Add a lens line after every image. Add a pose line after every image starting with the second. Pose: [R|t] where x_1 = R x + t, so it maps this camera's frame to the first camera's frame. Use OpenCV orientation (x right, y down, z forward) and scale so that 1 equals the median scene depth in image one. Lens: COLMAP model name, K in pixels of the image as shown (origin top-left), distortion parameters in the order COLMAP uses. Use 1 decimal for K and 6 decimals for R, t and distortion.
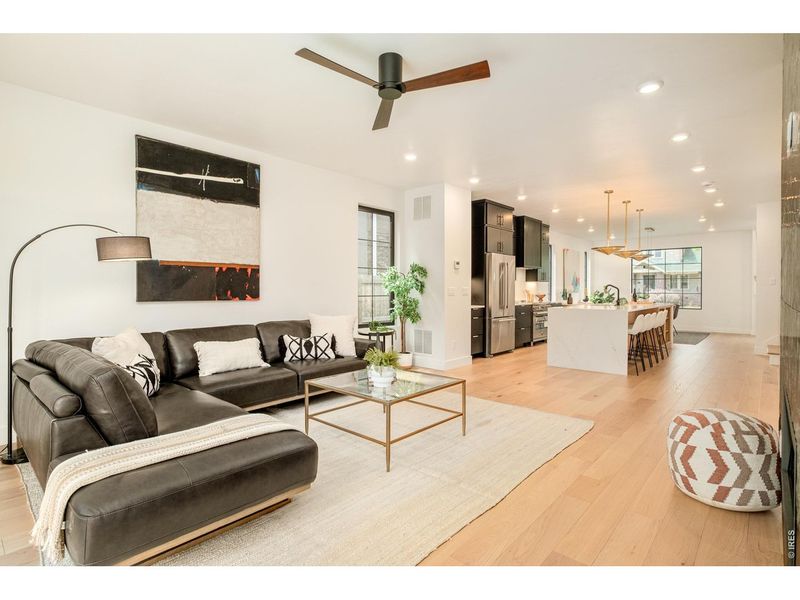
lens RADIAL K [[423.4, 0, 400.0], [0, 423.4, 300.0], [0, 0, 1]] dist [0.014027, 0.000118]
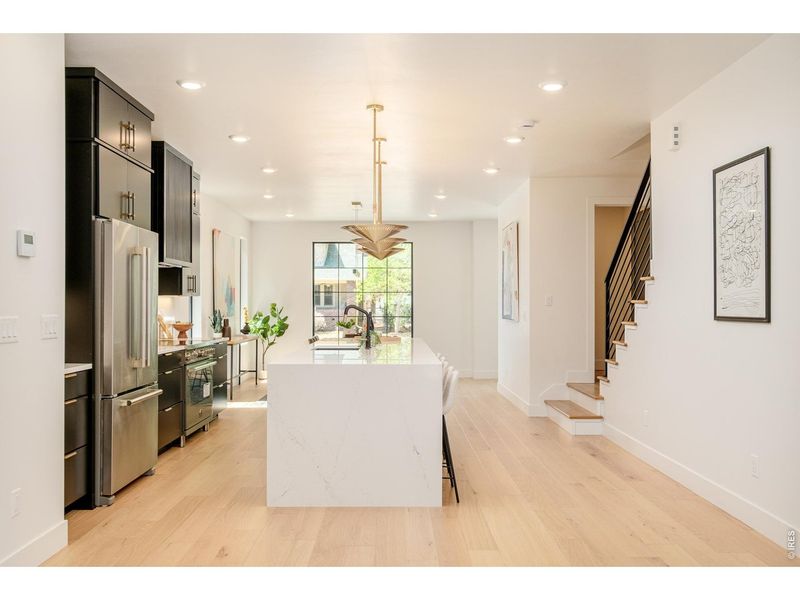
lens RADIAL K [[703.6, 0, 400.0], [0, 703.6, 300.0], [0, 0, 1]] dist [-0.010107, -0.006366]
pose [[0.742640, 0.004617, 0.669674, -0.006470], [0.017421, 0.999505, -0.026210, -0.019477], [-0.669464, 0.031131, 0.742192, 0.372229]]
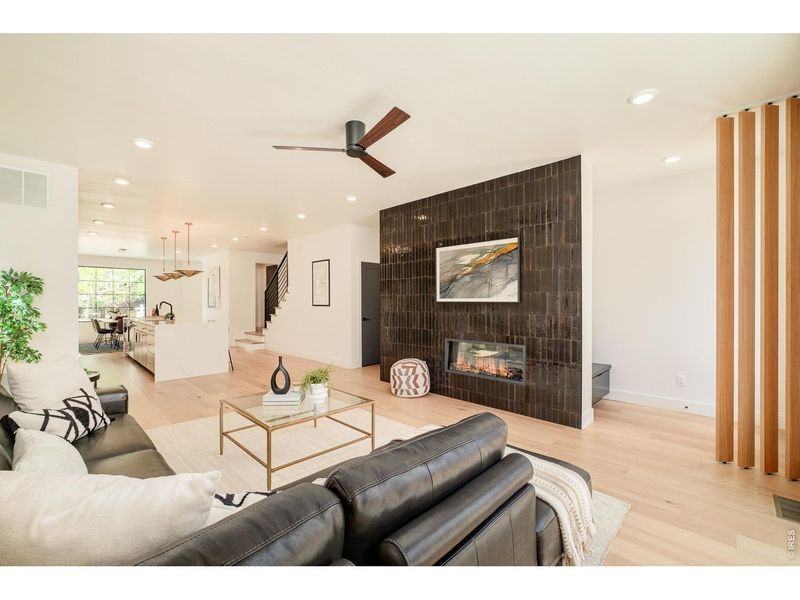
lens RADIAL K [[347.6, 0, 400.0], [0, 347.6, 300.0], [0, 0, 1]] dist [-0.003079, -0.000090]
pose [[0.045954, -0.000732, 0.998943, -0.411857], [0.028246, 0.999601, -0.000566, -0.022505], [-0.998544, 0.028242, 0.045957, 0.335496]]
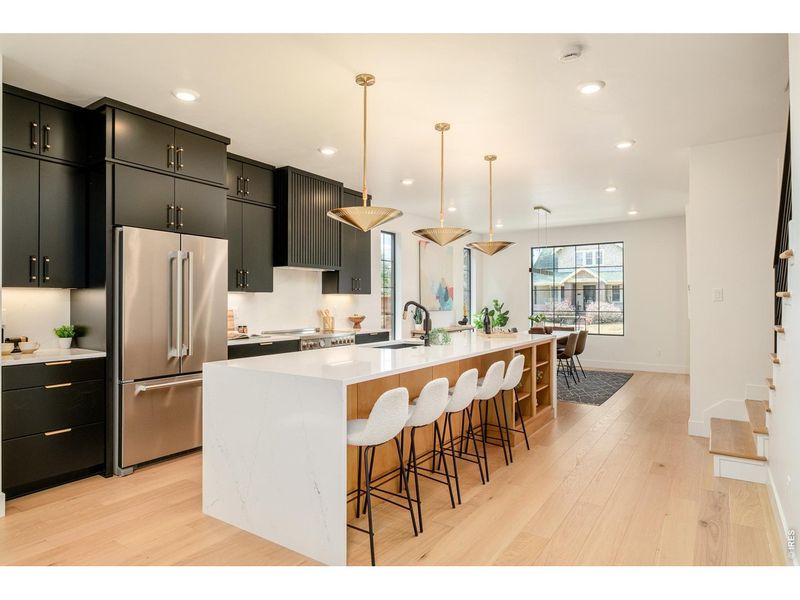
lens RADIAL K [[466.9, 0, 400.0], [0, 466.9, 300.0], [0, 0, 1]] dist [-0.006635, -0.001212]
pose [[0.992438, -0.002359, 0.122725, 0.420803], [0.006028, 0.999546, -0.029531, -0.022076], [-0.122600, 0.030047, 0.992001, 0.494774]]
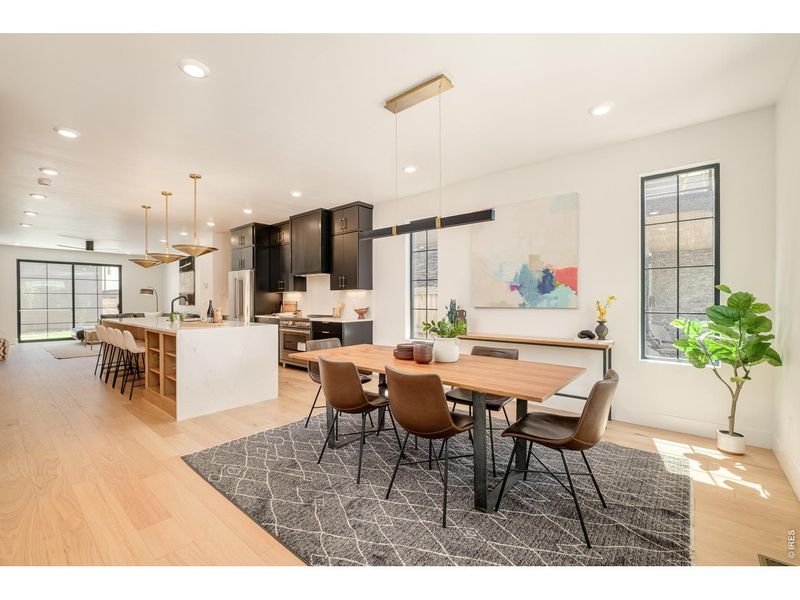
lens RADIAL K [[347.6, 0, 400.0], [0, 347.6, 300.0], [0, 0, 1]] dist [-0.003079, -0.000090]
pose [[0.015030, 0.011594, -0.999820, 1.173801], [-0.014251, 0.999834, 0.011380, -0.045209], [0.999785, 0.014077, 0.015193, 1.410923]]
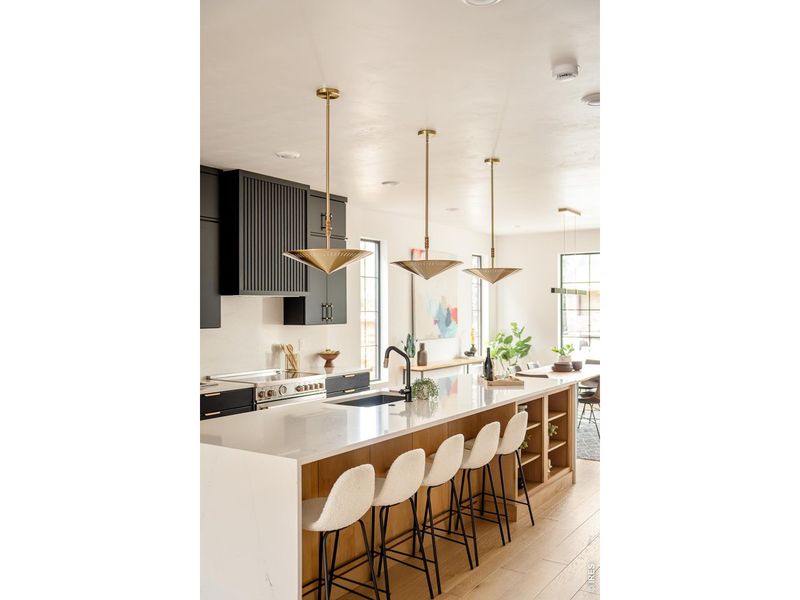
lens RADIAL K [[647.0, 0, 408.0], [0, 647.0, 317.1], [0, 0, 1]] dist [-0.004607, 0.000798]
pose [[0.990815, -0.005485, 0.135113, 0.434773], [0.006751, 0.999937, -0.008913, -0.058976], [-0.135055, 0.009743, 0.990790, 0.418966]]
